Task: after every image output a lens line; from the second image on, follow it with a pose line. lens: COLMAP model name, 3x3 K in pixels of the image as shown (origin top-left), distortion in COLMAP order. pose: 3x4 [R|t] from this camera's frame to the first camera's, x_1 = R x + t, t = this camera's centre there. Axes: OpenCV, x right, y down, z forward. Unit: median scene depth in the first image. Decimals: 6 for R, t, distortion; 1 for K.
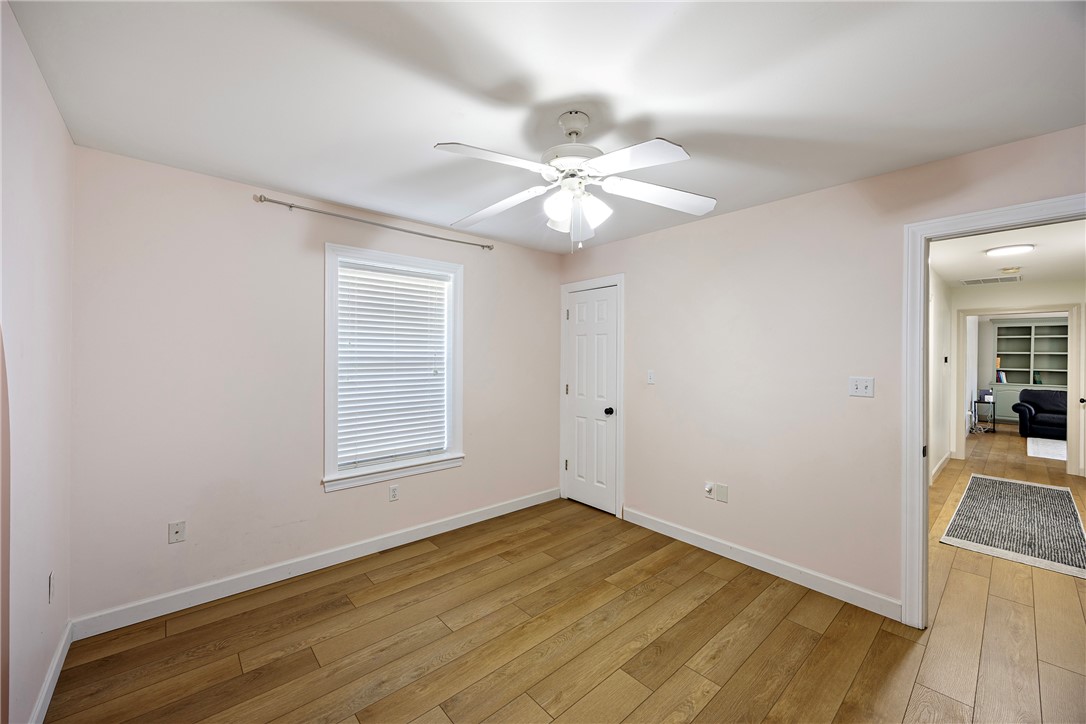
lens RADIAL K [[420.0, 0, 539.8], [0, 420.0, 361.9], [0, 0, 1]] dist [-0.000708, -0.000138]
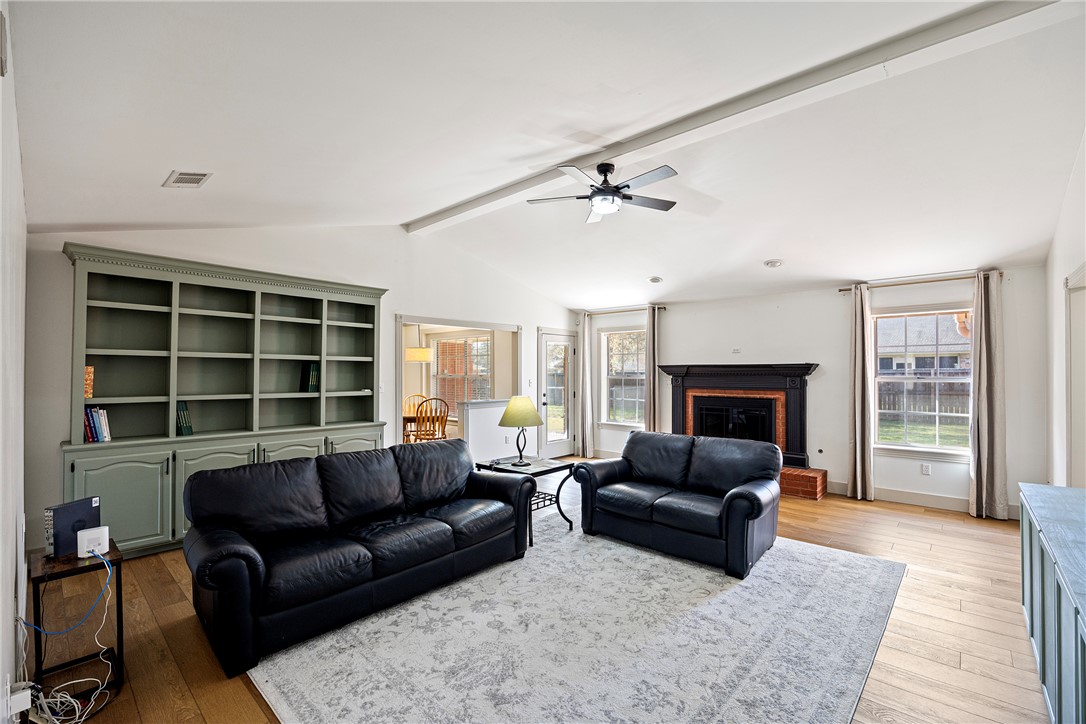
lens RADIAL K [[474.4, 0, 552.7], [0, 474.4, 359.2], [0, 0, 1]] dist [-0.011299, 0.000285]
pose [[-0.114894, 0.021761, 0.993139, 0.692698], [0.016427, 0.999665, -0.020004, -0.002554], [-0.993242, 0.014016, -0.115213, 0.687287]]
